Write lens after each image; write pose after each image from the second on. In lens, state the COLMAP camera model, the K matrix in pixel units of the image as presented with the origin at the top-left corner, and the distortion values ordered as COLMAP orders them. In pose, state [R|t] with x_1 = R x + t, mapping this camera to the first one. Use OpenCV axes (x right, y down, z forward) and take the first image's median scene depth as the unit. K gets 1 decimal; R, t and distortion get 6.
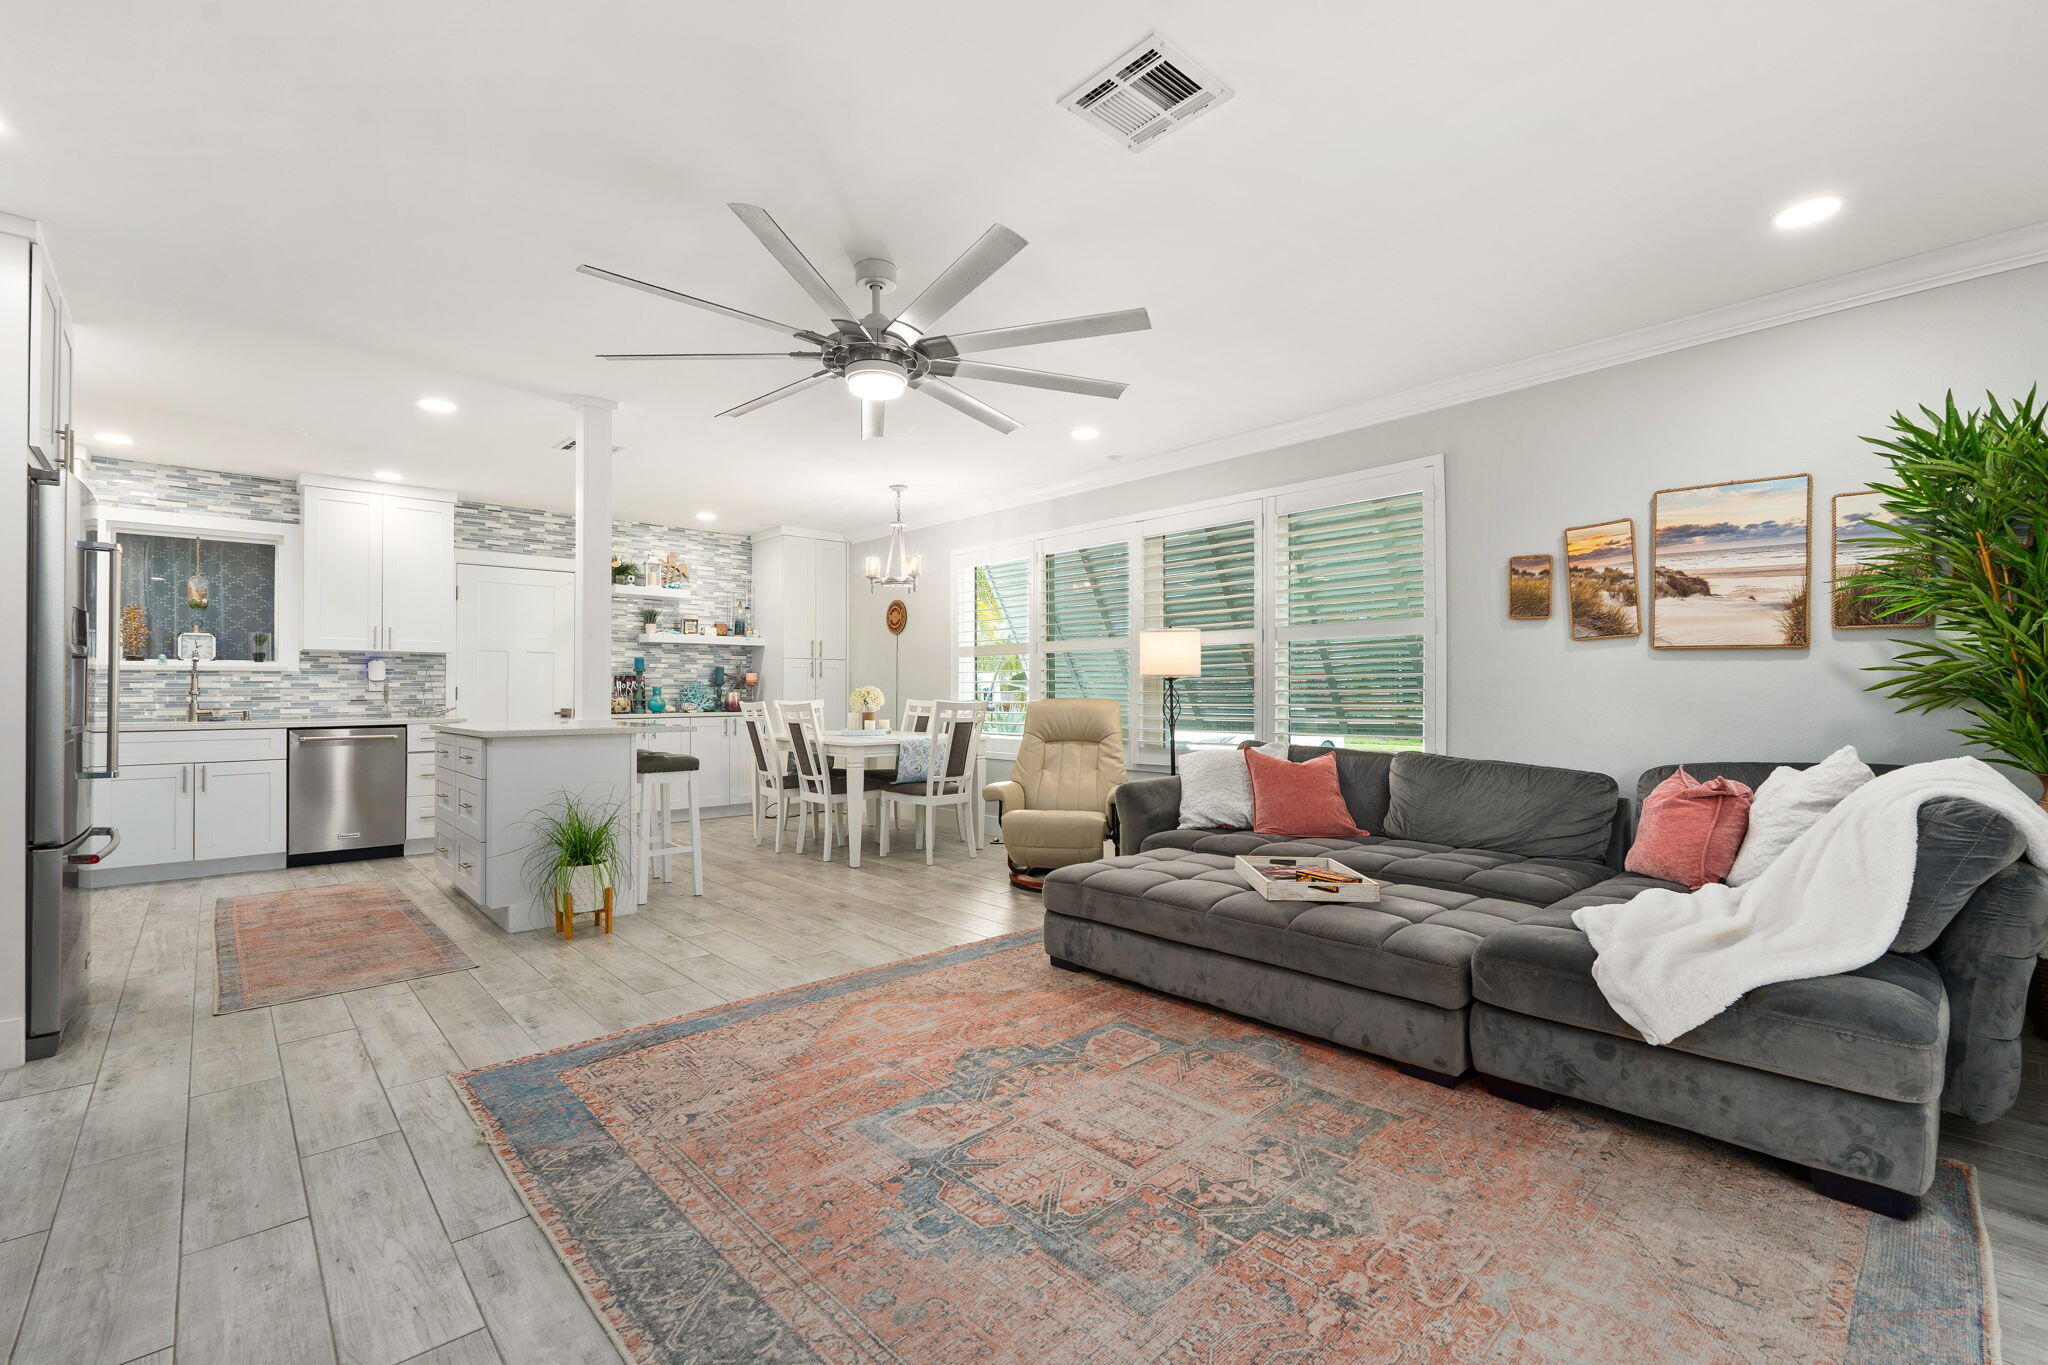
lens RADIAL K [[915.1, 0, 1040.4], [0, 915.1, 685.2], [0, 0, 1]] dist [-0.007058, -0.000709]
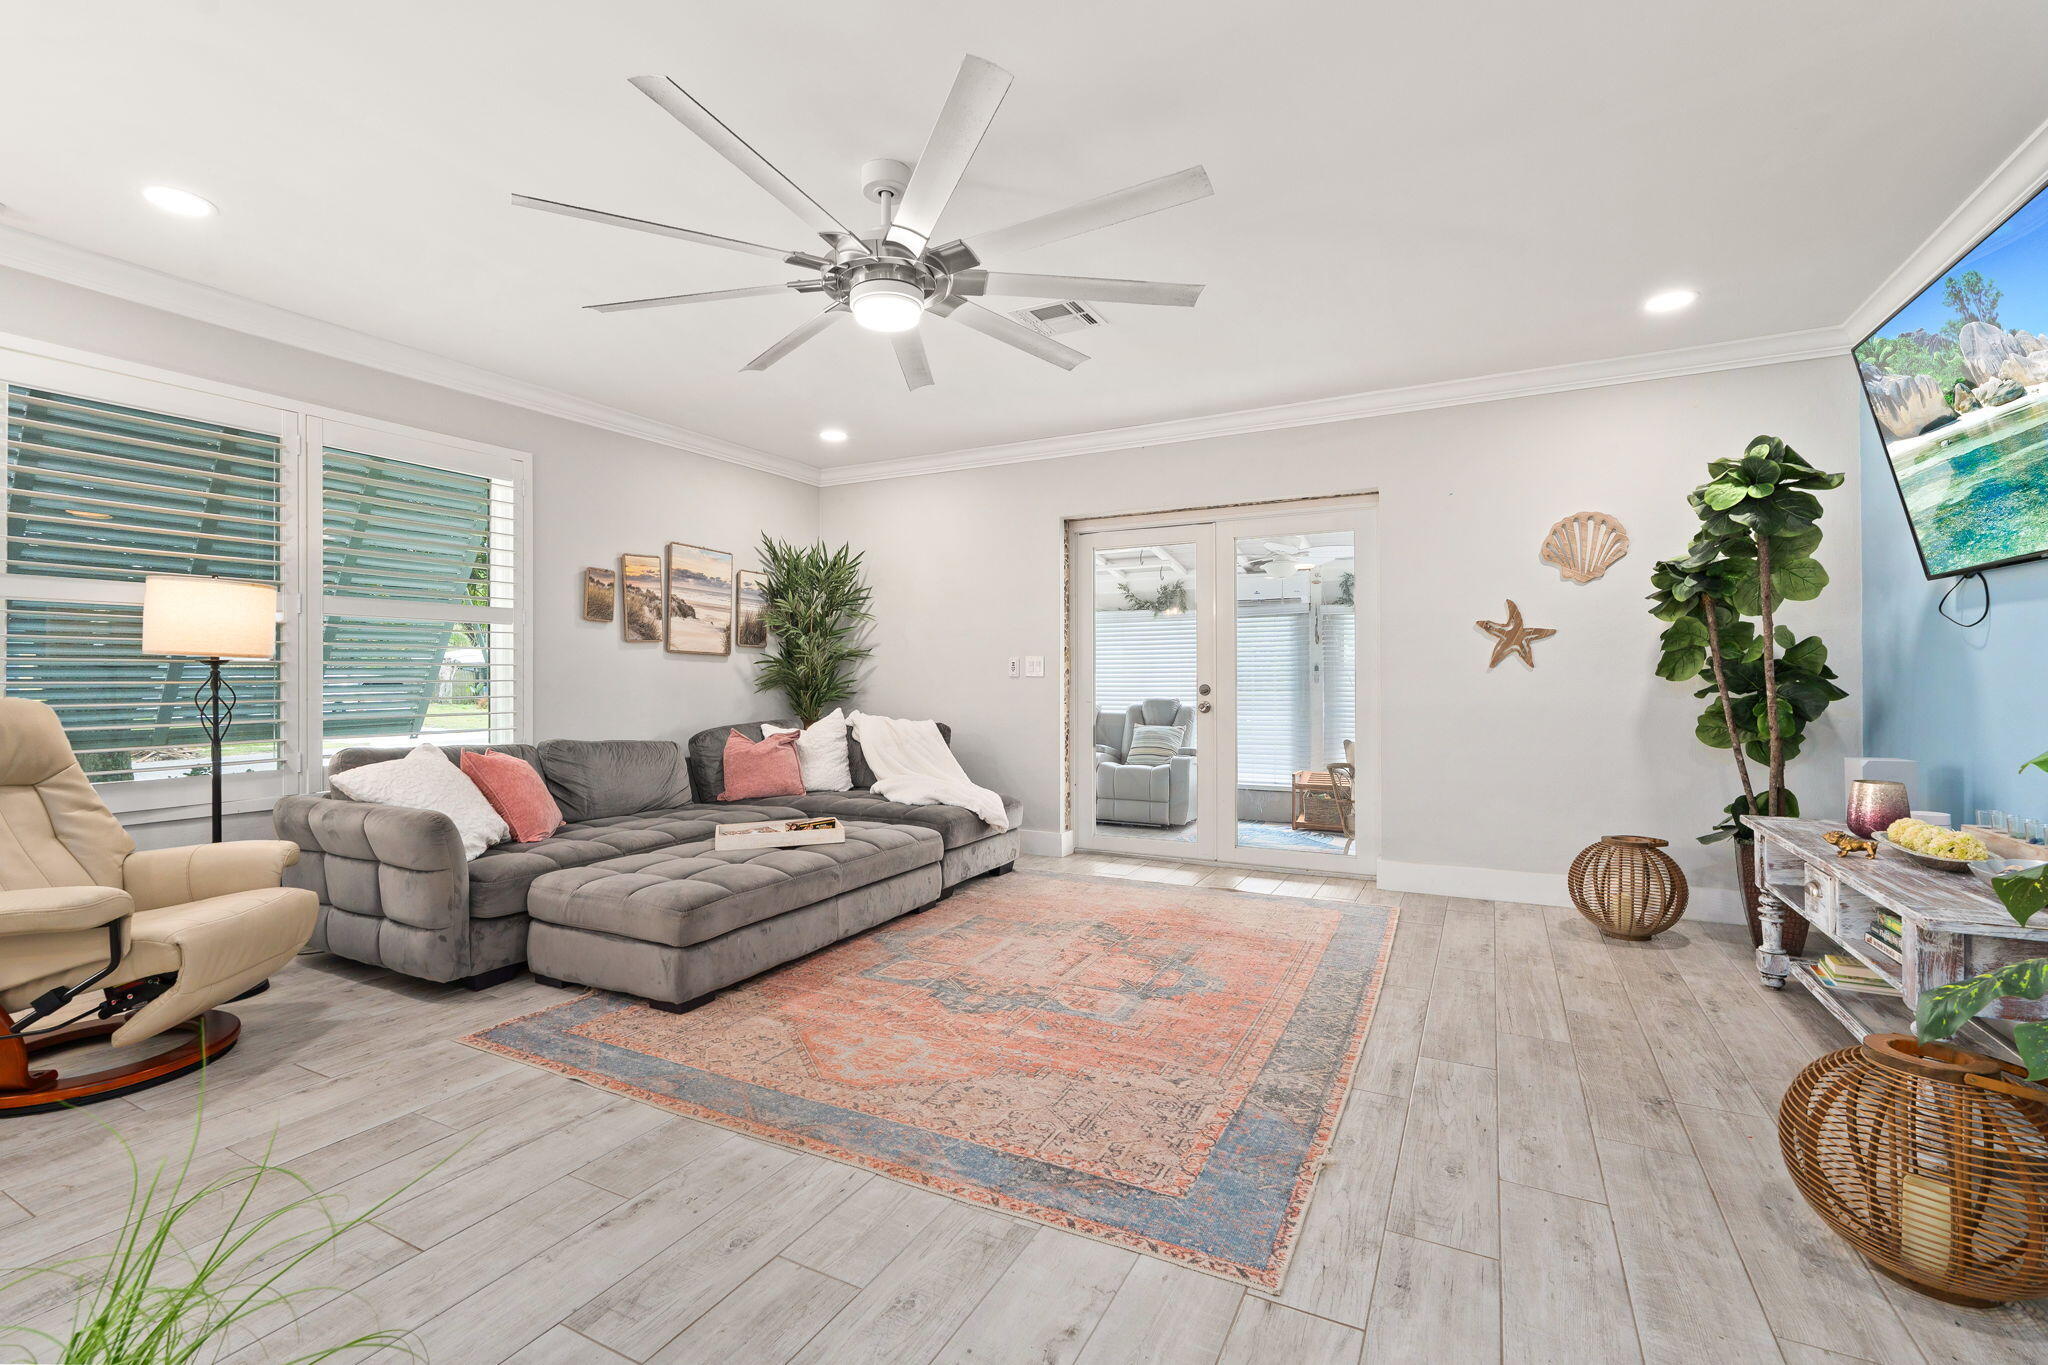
lens RADIAL K [[915.1, 0, 988.0], [0, 915.1, 684.8], [0, 0, 1]] dist [-0.007058, -0.000709]
pose [[-0.323110, -0.002279, 0.946359, -1.084215], [-0.004150, 0.999991, 0.000992, 0.010791], [-0.946352, -0.003607, -0.323117, 1.281275]]
